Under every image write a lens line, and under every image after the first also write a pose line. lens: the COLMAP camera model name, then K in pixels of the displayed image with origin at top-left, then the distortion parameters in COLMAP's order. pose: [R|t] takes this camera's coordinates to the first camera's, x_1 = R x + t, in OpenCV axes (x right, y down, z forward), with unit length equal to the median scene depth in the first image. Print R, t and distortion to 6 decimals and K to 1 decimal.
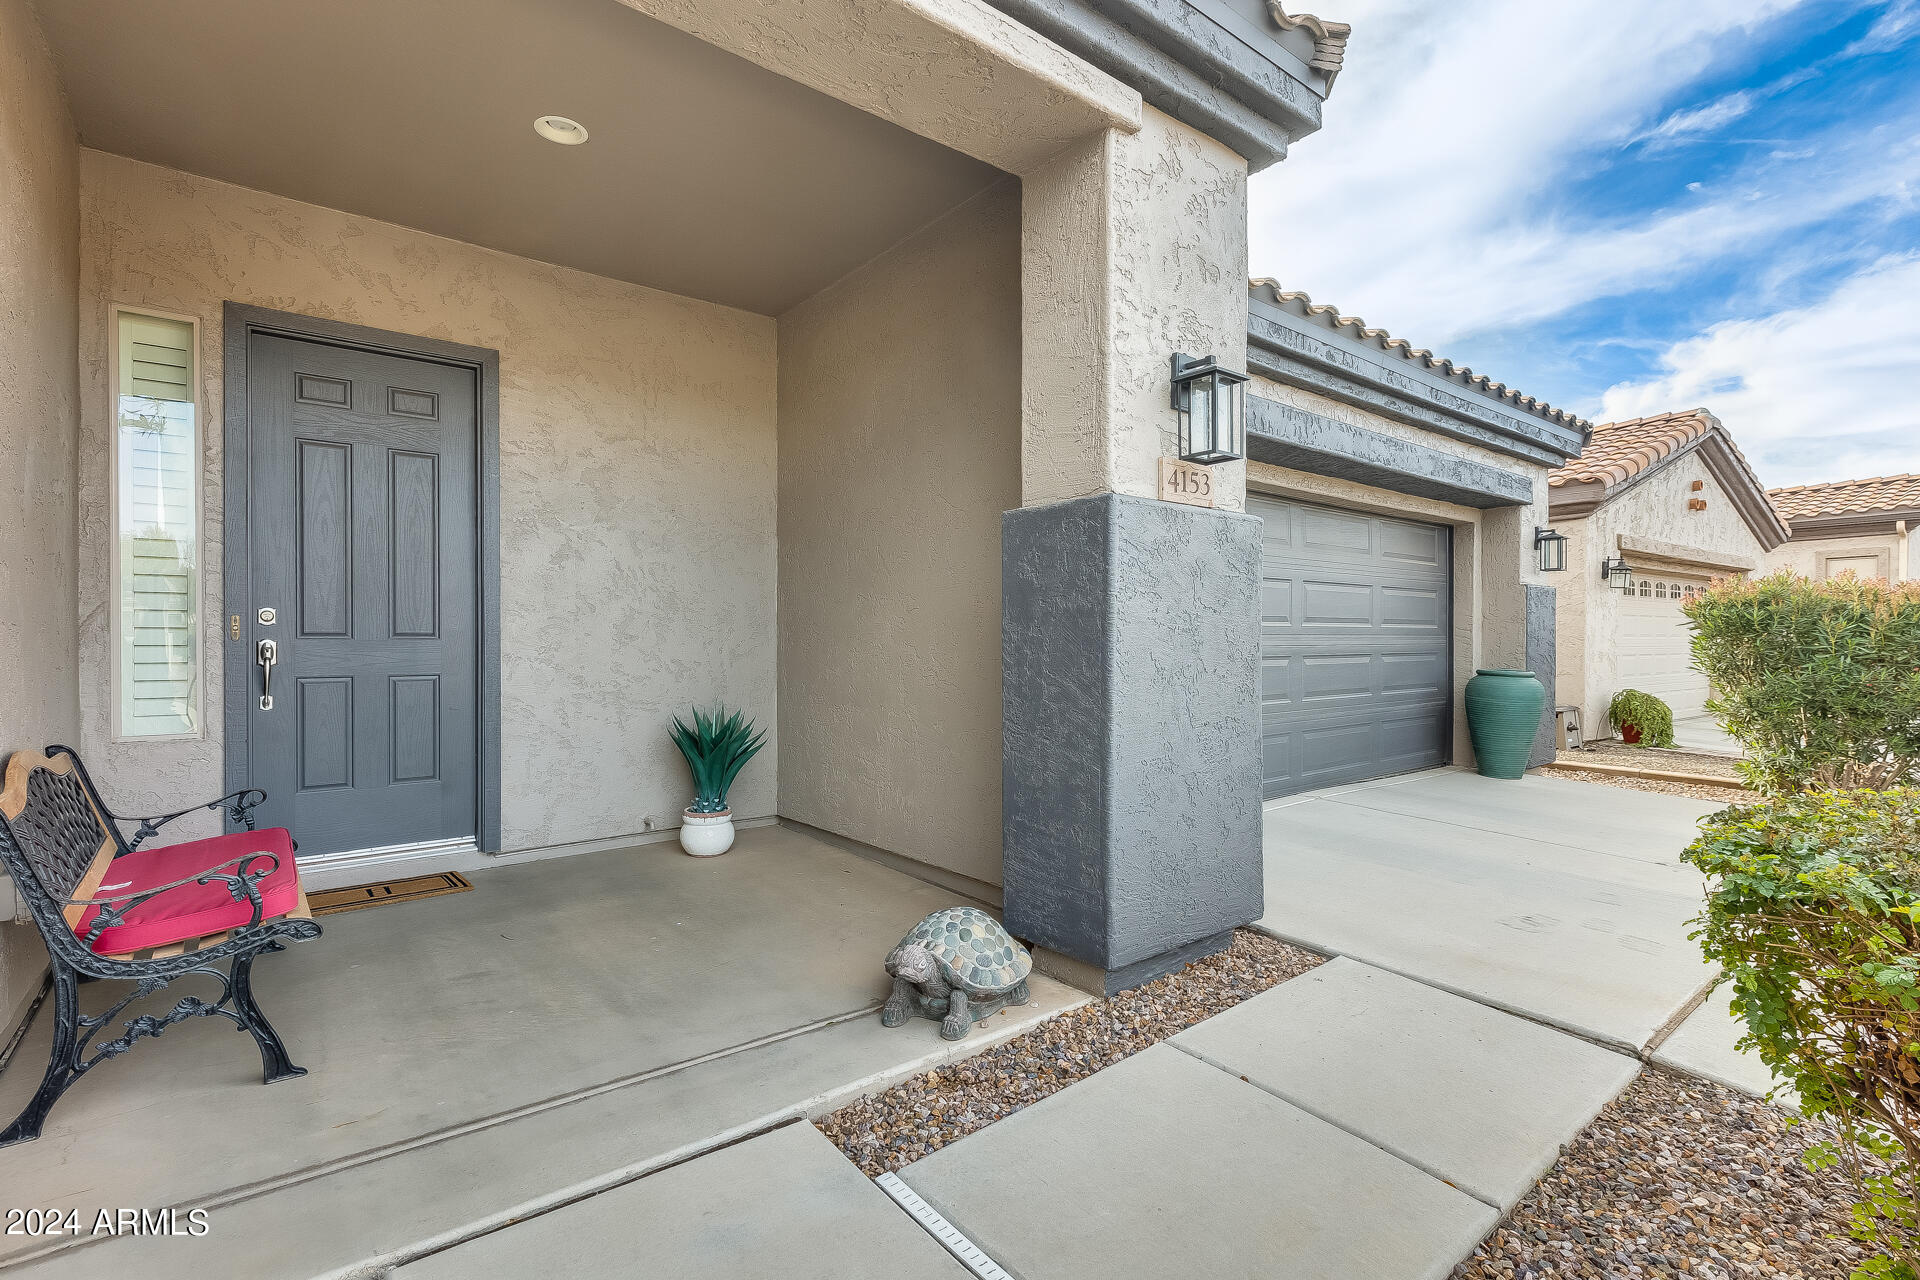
lens RADIAL K [[889.7, 0, 960.0], [0, 889.7, 640.0], [0, 0, 1]] dist [0.000058, -0.000007]
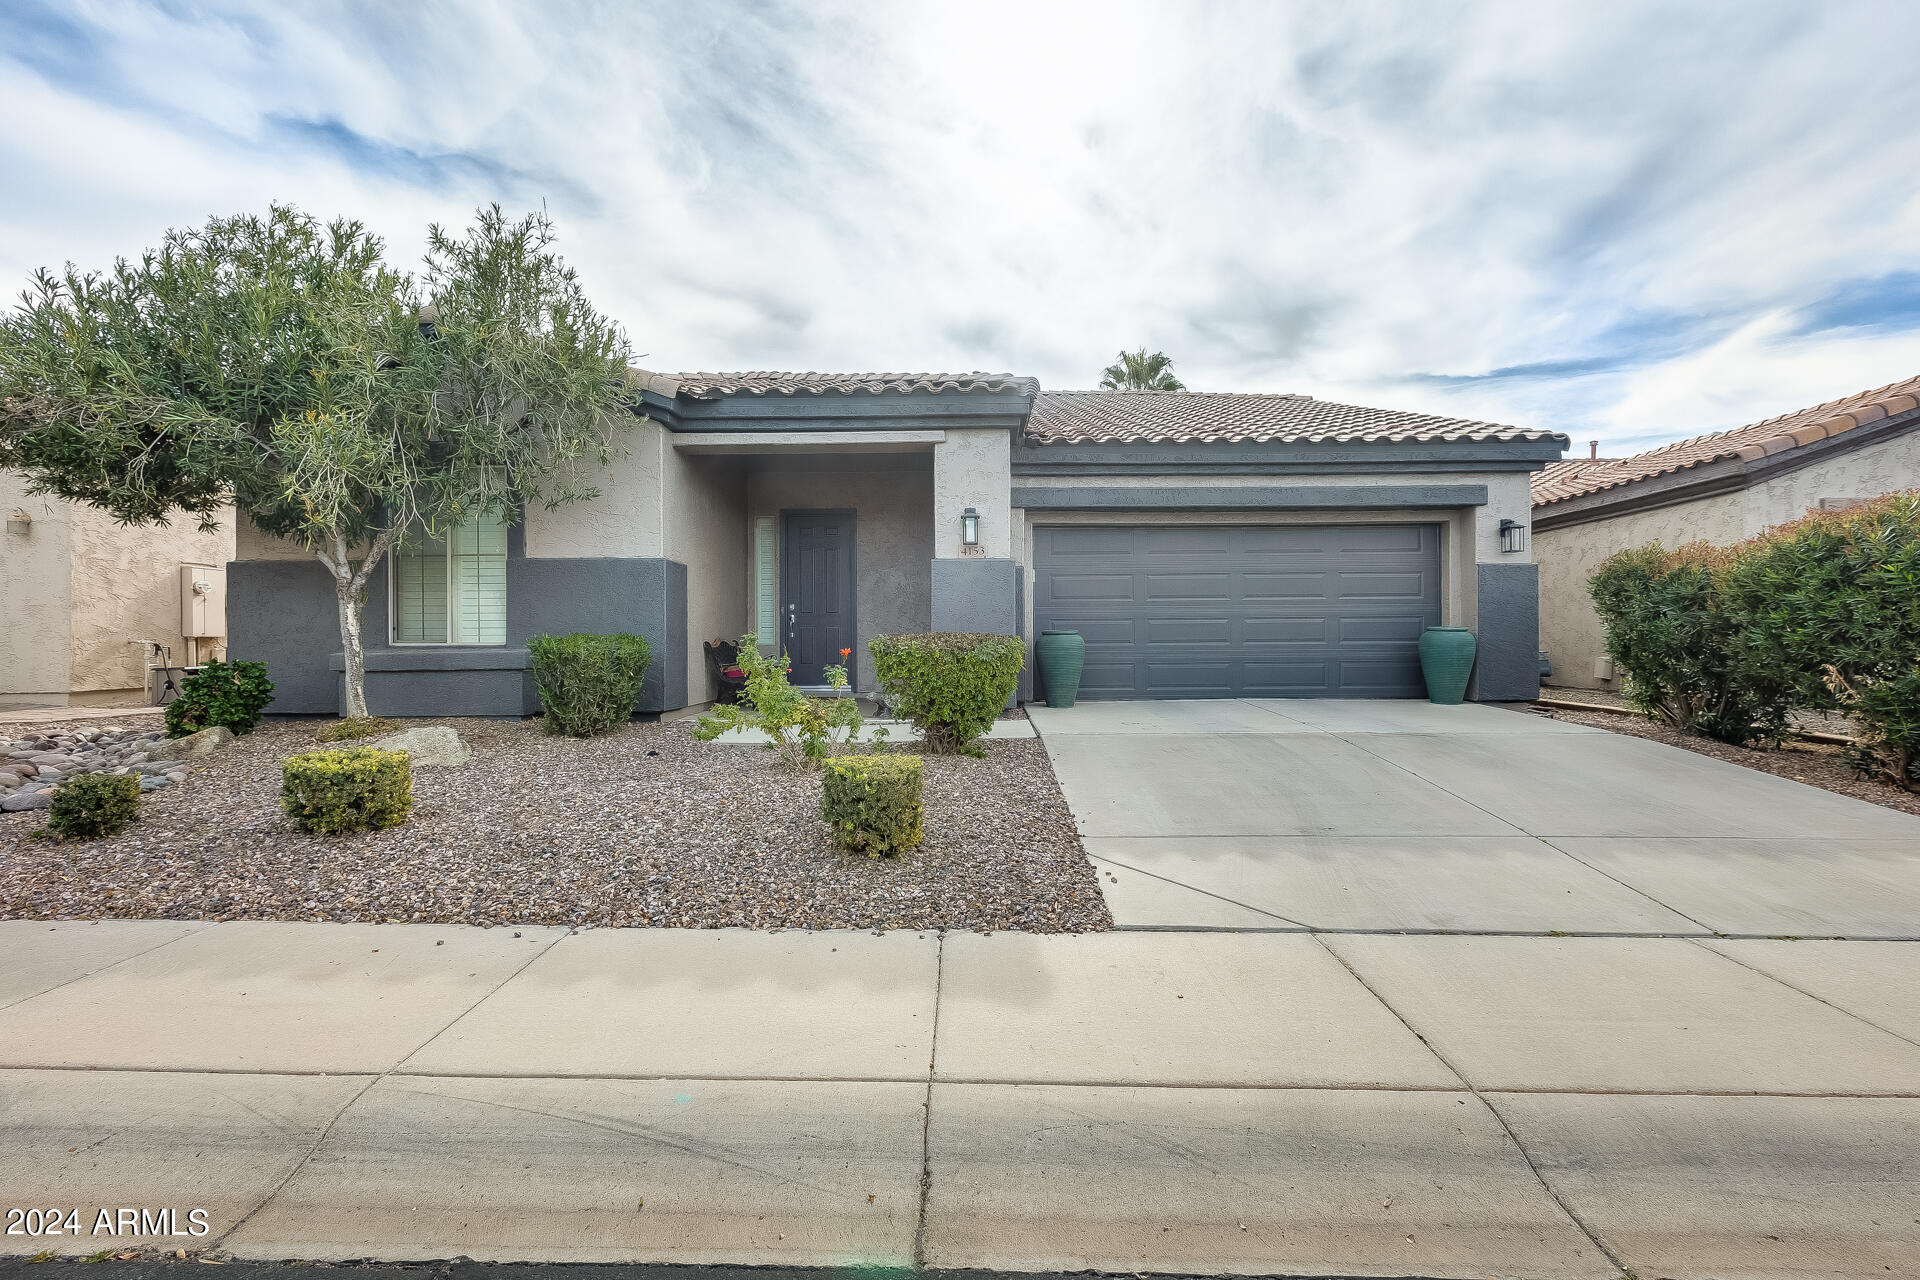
lens RADIAL K [[855.9, 0, 960.0], [0, 855.9, 640.0], [0, 0, 1]] dist [-0.000186, -0.000093]
pose [[0.770575, -0.002696, -0.637343, 0.995429], [0.006073, 0.999977, 0.003113, 0.051952], [0.637320, -0.006269, 0.770574, -0.586237]]
